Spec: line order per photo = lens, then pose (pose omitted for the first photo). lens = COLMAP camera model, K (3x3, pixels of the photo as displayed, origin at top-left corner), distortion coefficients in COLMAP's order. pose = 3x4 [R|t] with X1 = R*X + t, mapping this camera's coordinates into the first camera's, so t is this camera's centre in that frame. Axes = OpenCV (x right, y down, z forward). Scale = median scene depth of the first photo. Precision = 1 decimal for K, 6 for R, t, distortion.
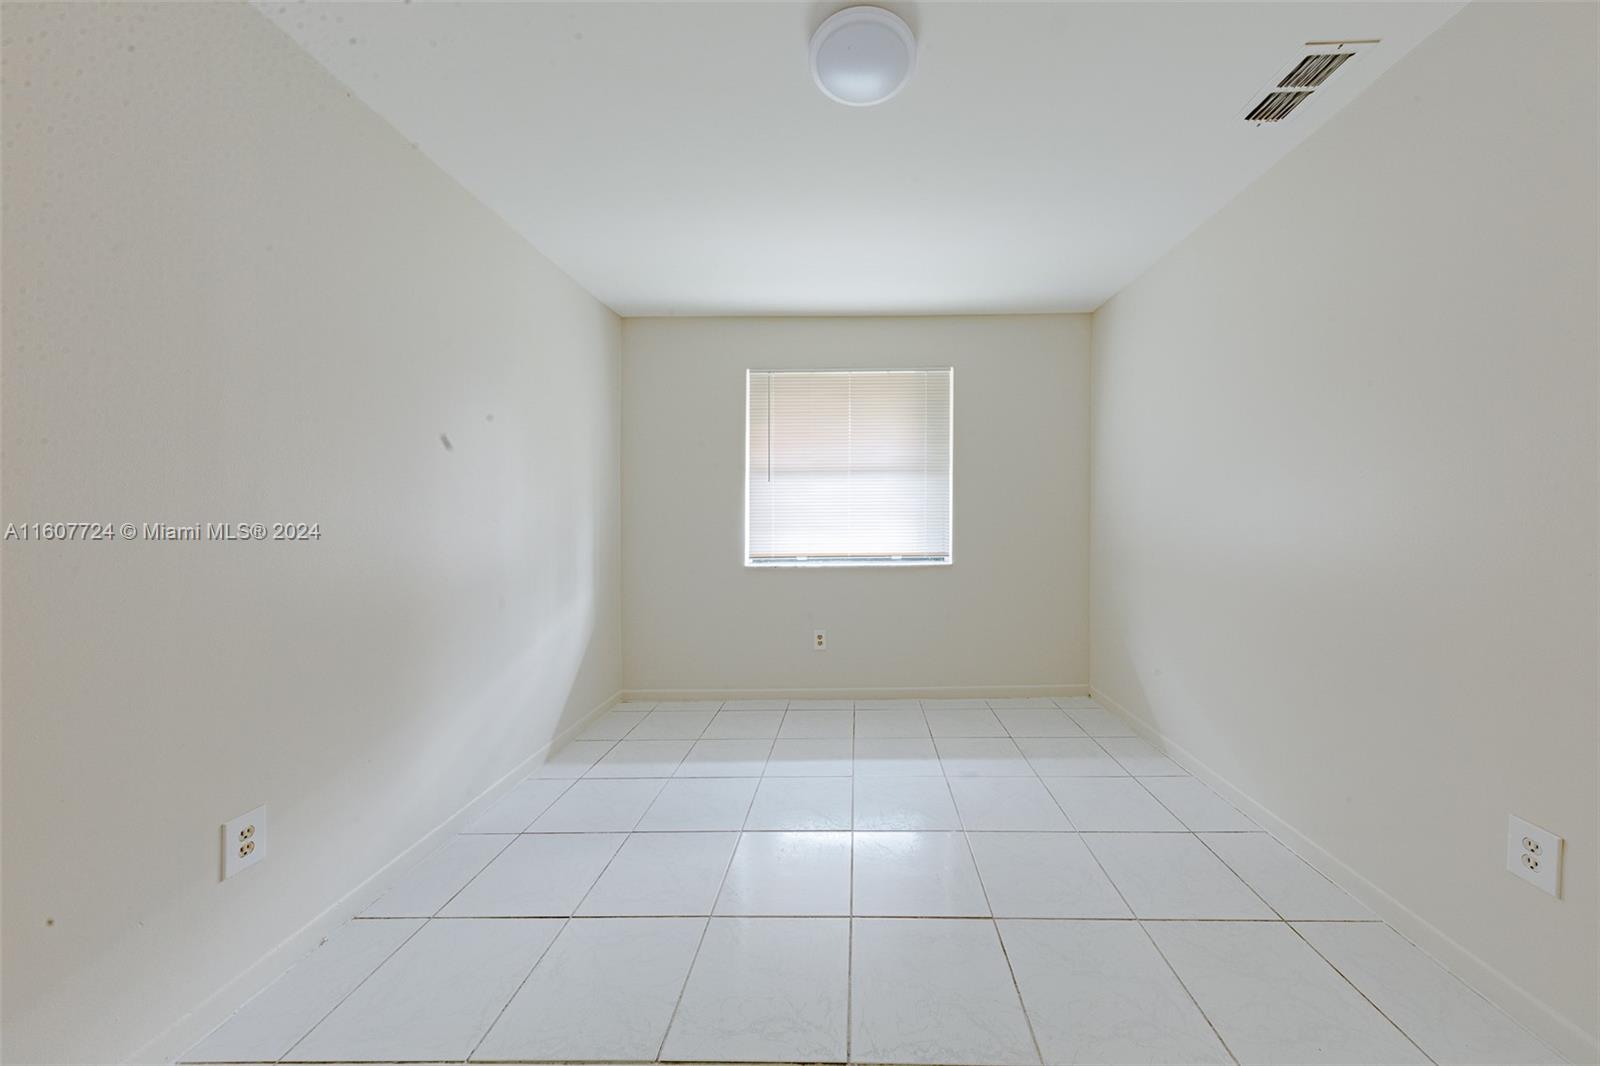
lens RADIAL K [[528.6, 0, 846.1], [0, 528.6, 505.1], [0, 0, 1]] dist [-0.001937, -0.000491]
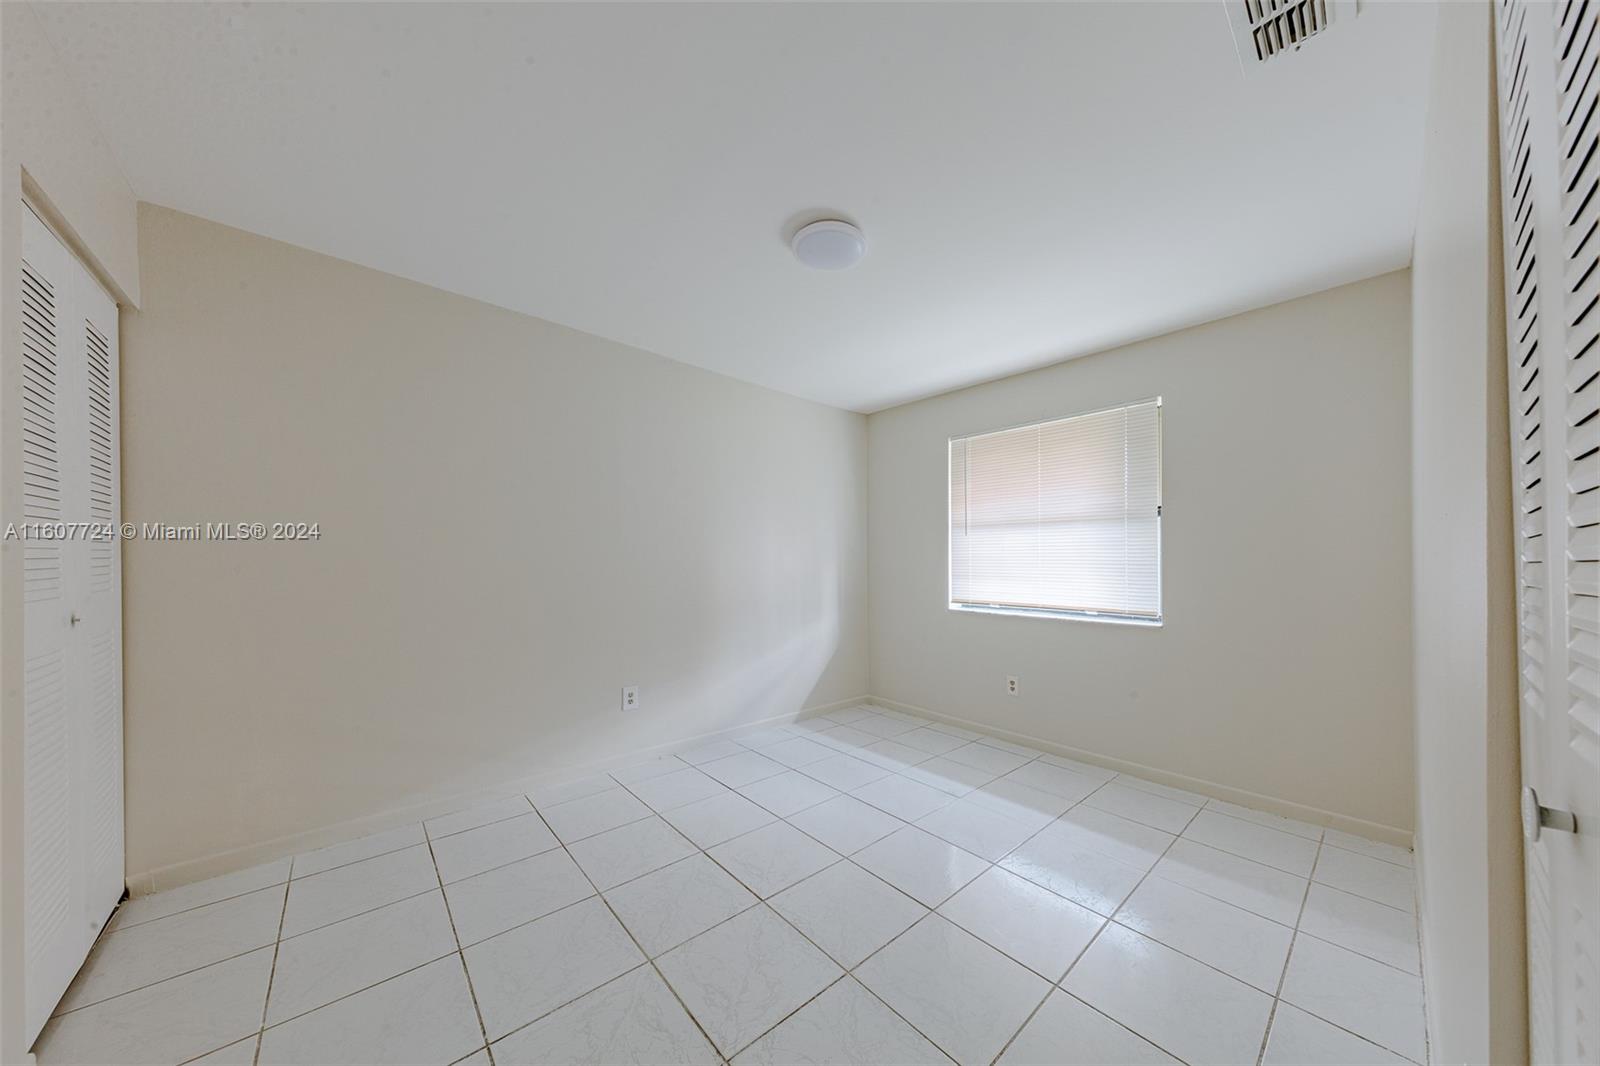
lens RADIAL K [[528.6, 0, 810.8], [0, 528.6, 546.6], [0, 0, 1]] dist [-0.001937, -0.000491]
pose [[0.667821, -0.007874, -0.744280, 0.466820], [-0.002663, 0.999912, -0.012968, -0.004662], [0.744317, 0.010642, 0.667741, 0.004570]]
